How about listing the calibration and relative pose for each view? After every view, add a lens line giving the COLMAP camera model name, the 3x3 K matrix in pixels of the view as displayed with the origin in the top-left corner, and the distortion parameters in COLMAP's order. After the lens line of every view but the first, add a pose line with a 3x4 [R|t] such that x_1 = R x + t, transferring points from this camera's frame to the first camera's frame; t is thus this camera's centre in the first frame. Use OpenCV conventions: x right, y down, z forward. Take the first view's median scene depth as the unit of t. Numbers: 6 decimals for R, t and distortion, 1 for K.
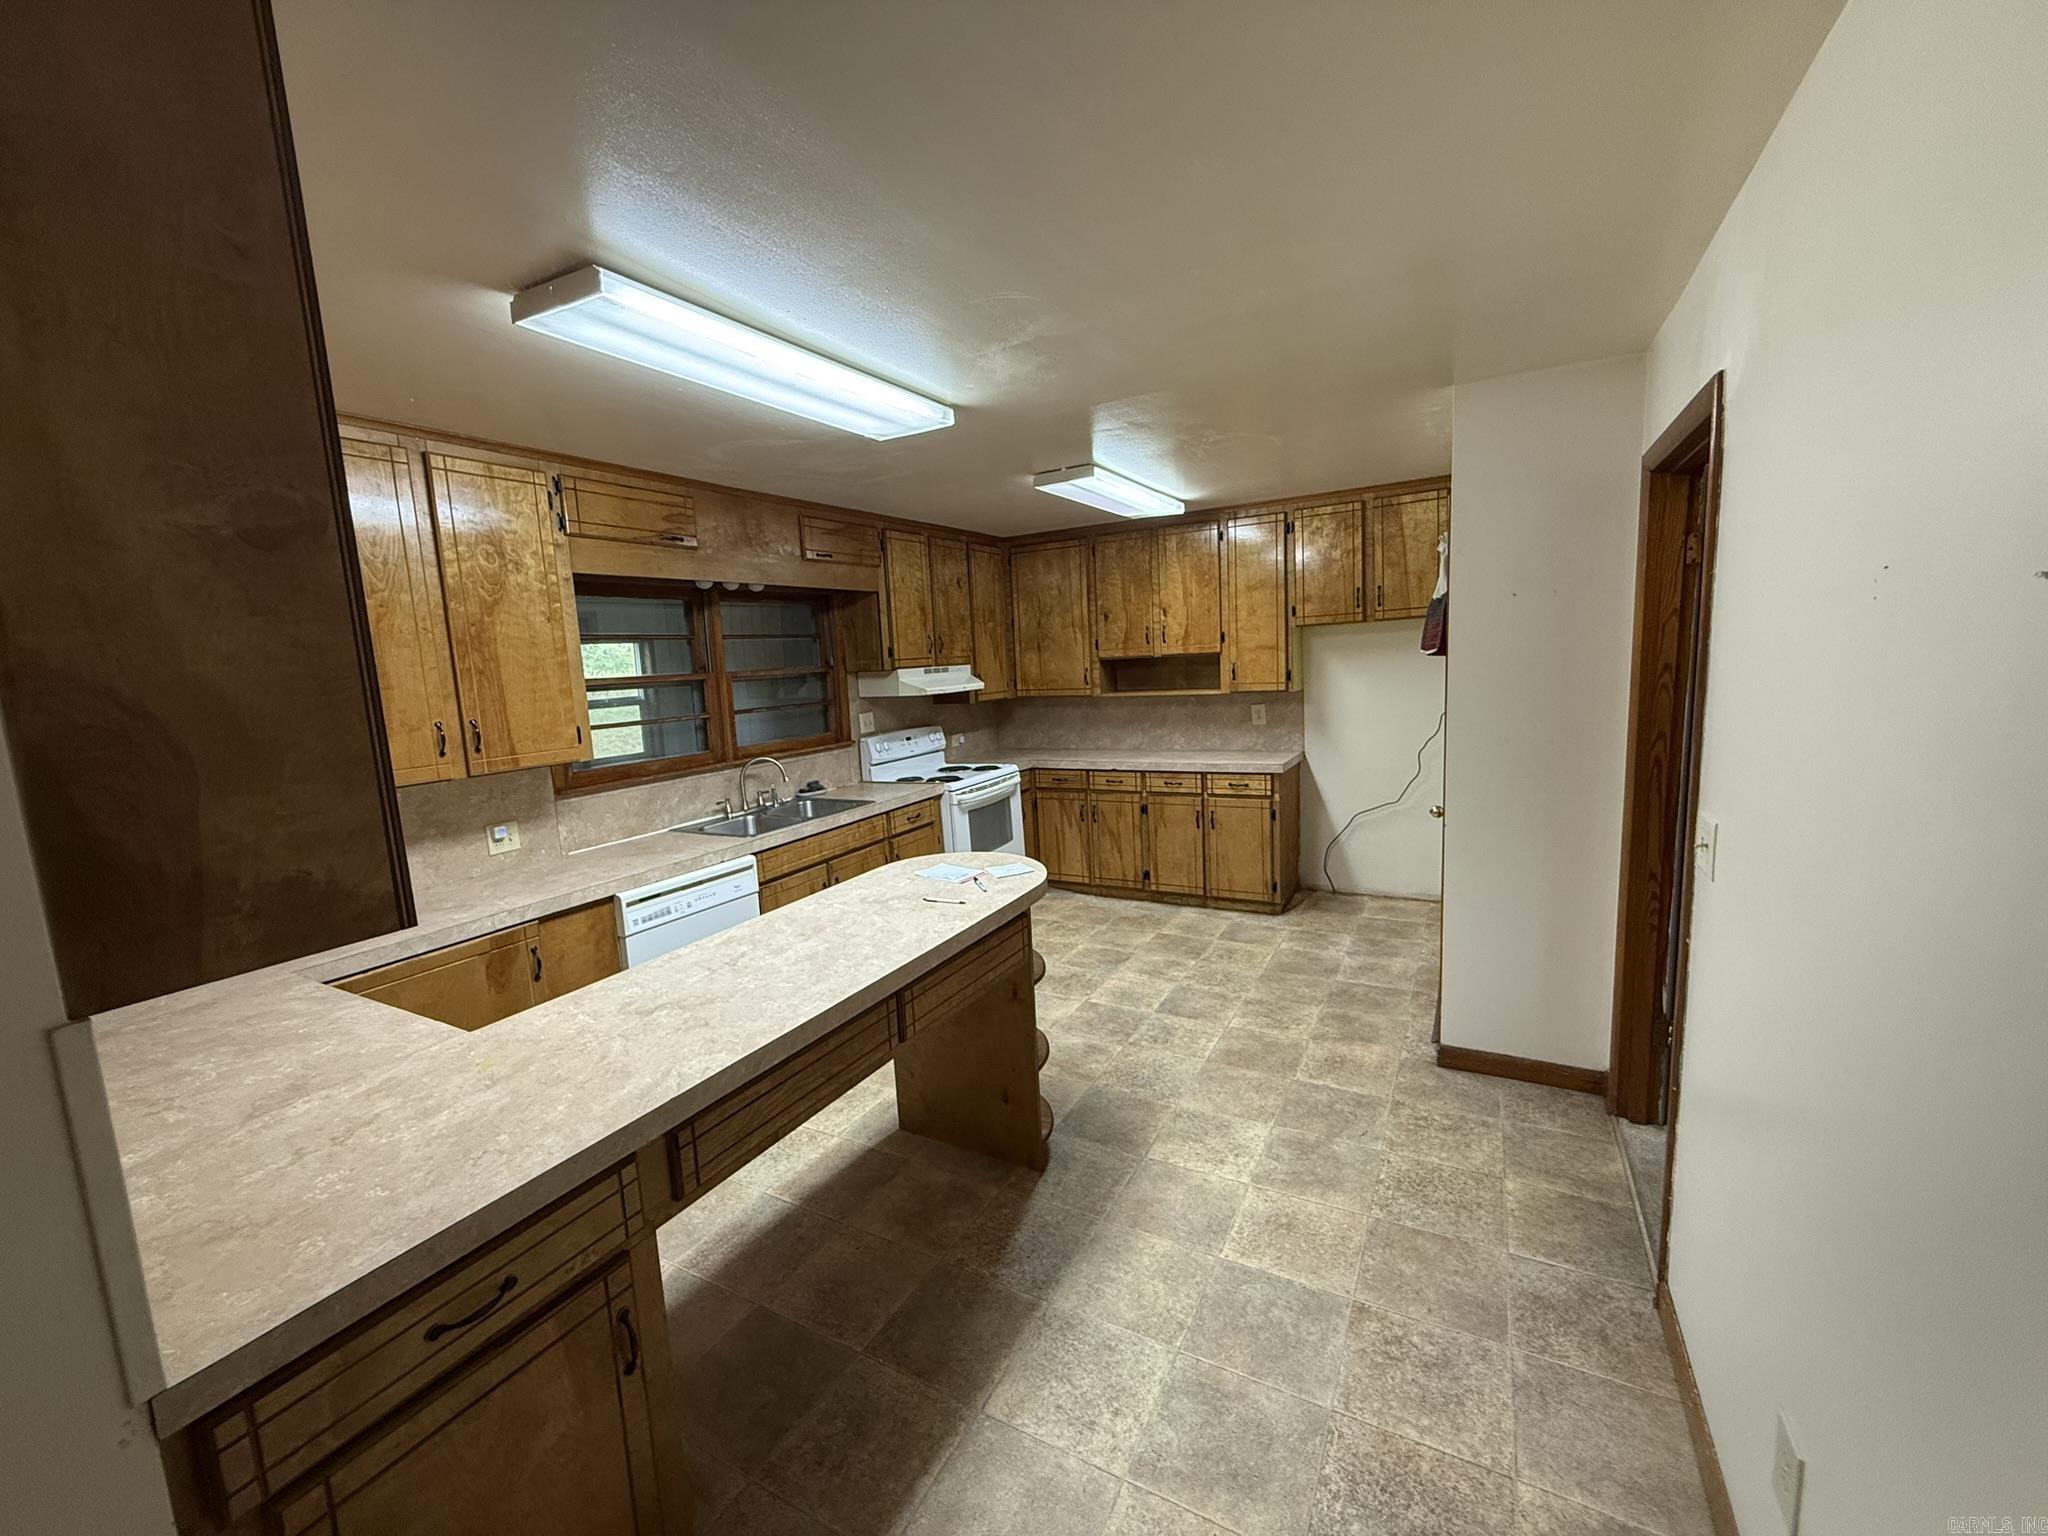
lens RADIAL K [[817.6, 0, 1018.8], [0, 817.6, 765.5], [0, 0, 1]] dist [-0.001404, 0.000448]
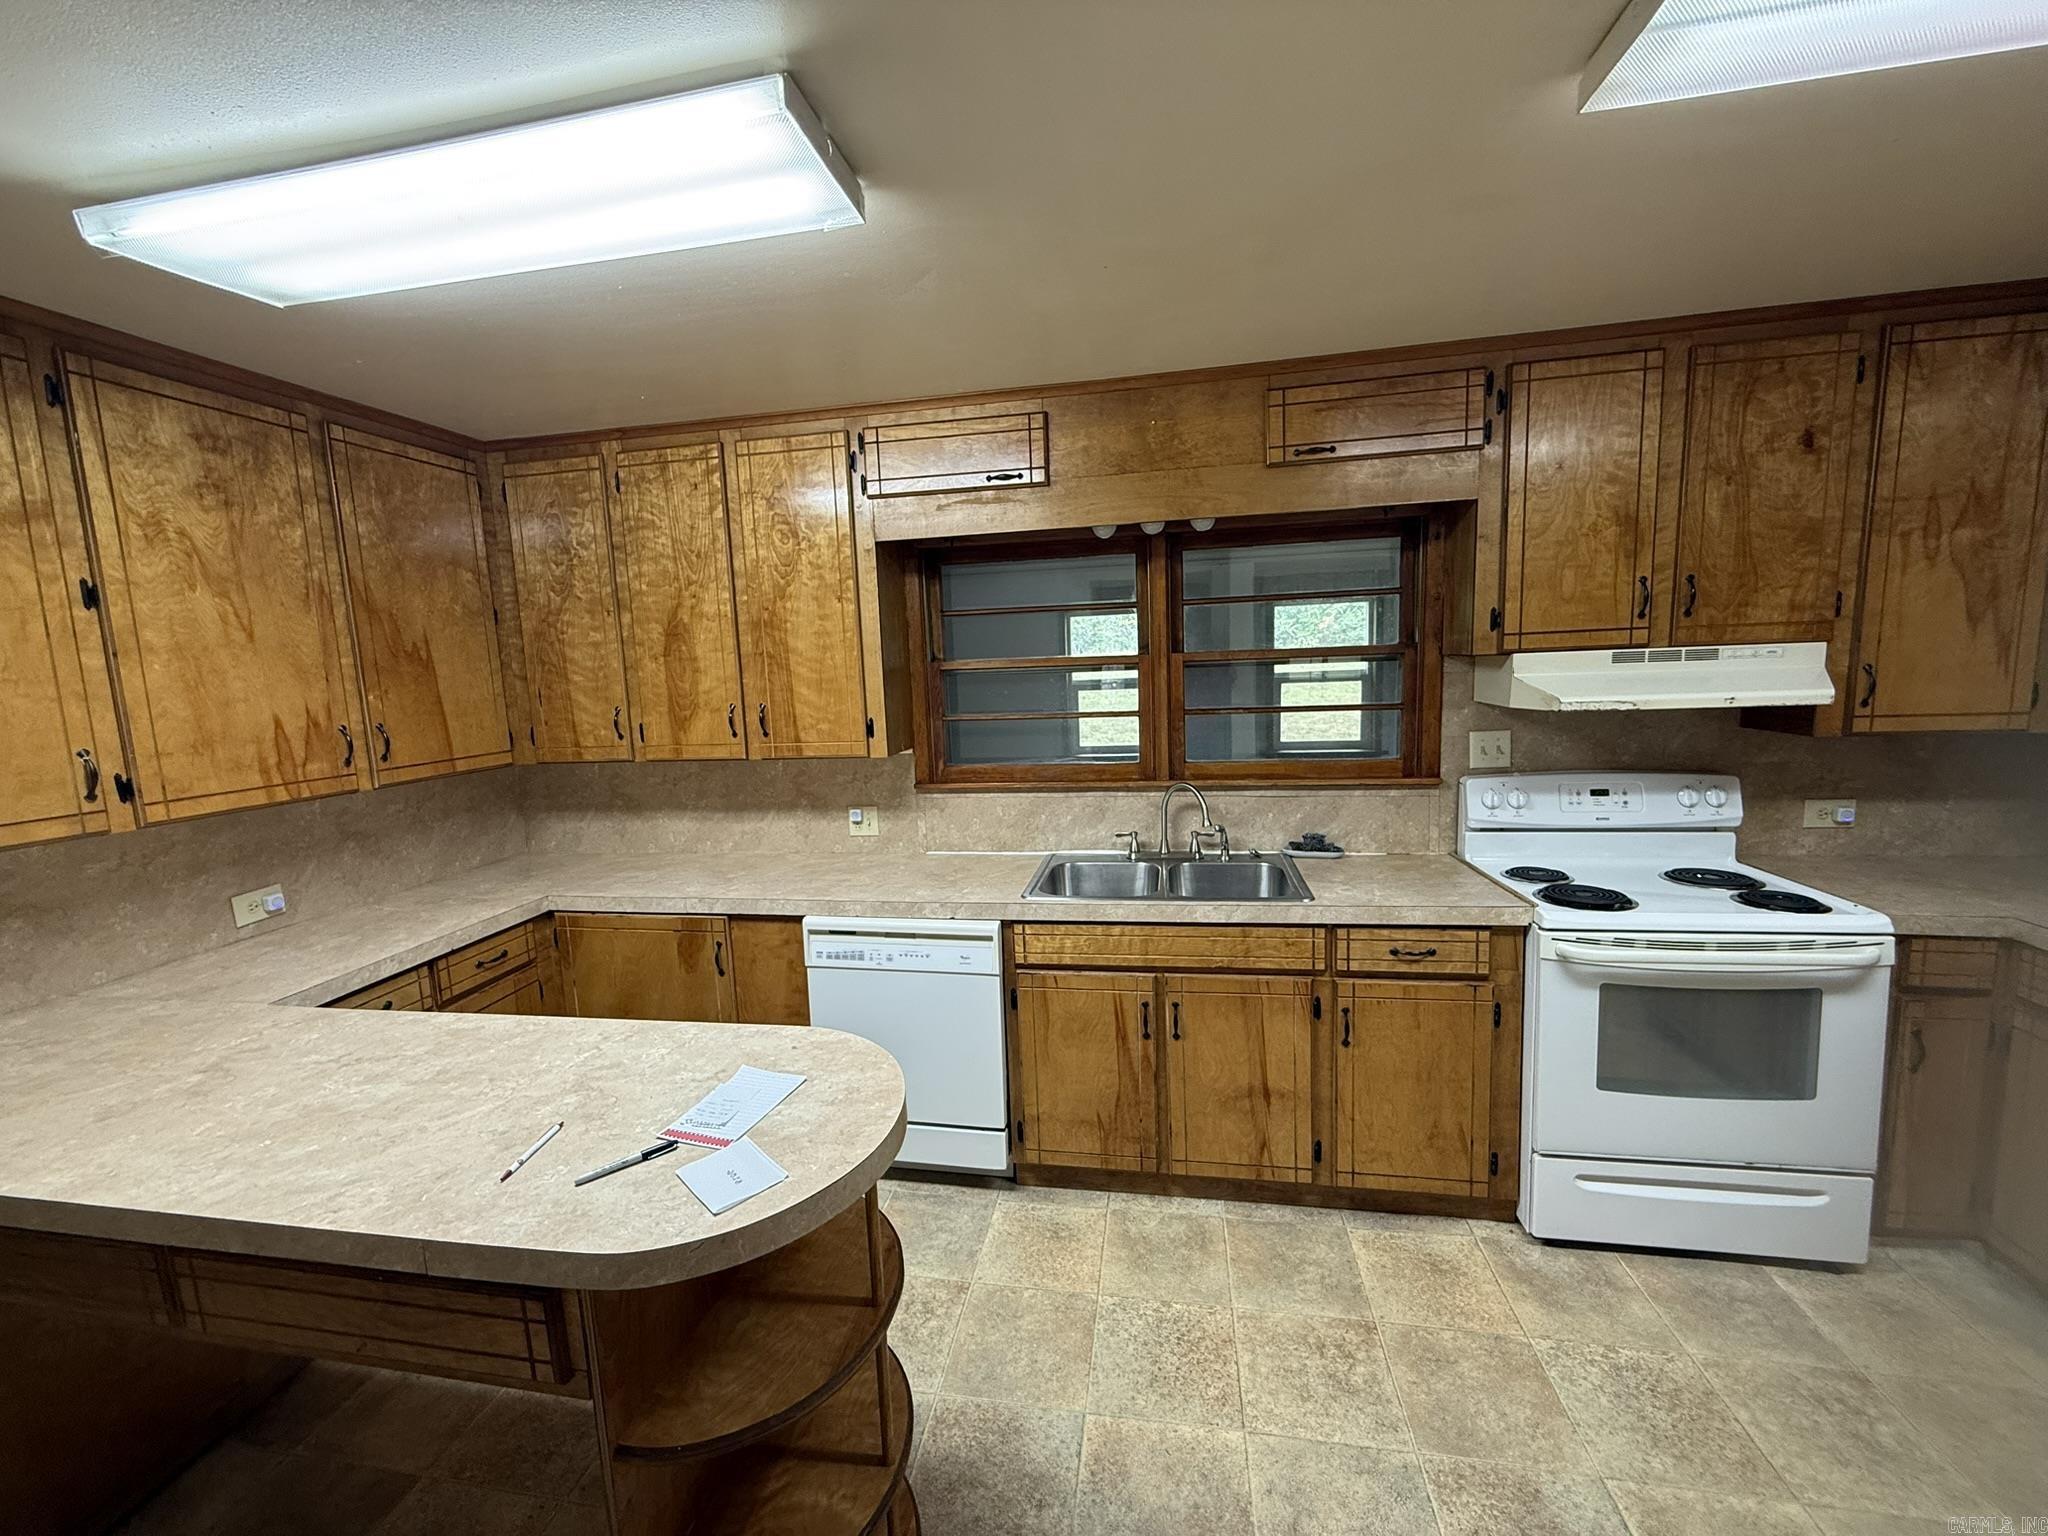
lens RADIAL K [[817.6, 0, 1018.8], [0, 817.6, 765.5], [0, 0, 1]] dist [-0.001404, 0.000448]
pose [[0.326418, 0.163114, -0.931045, 0.276072], [-0.102428, 0.985302, 0.136709, -0.107443], [0.939659, 0.050741, 0.338328, 0.679068]]
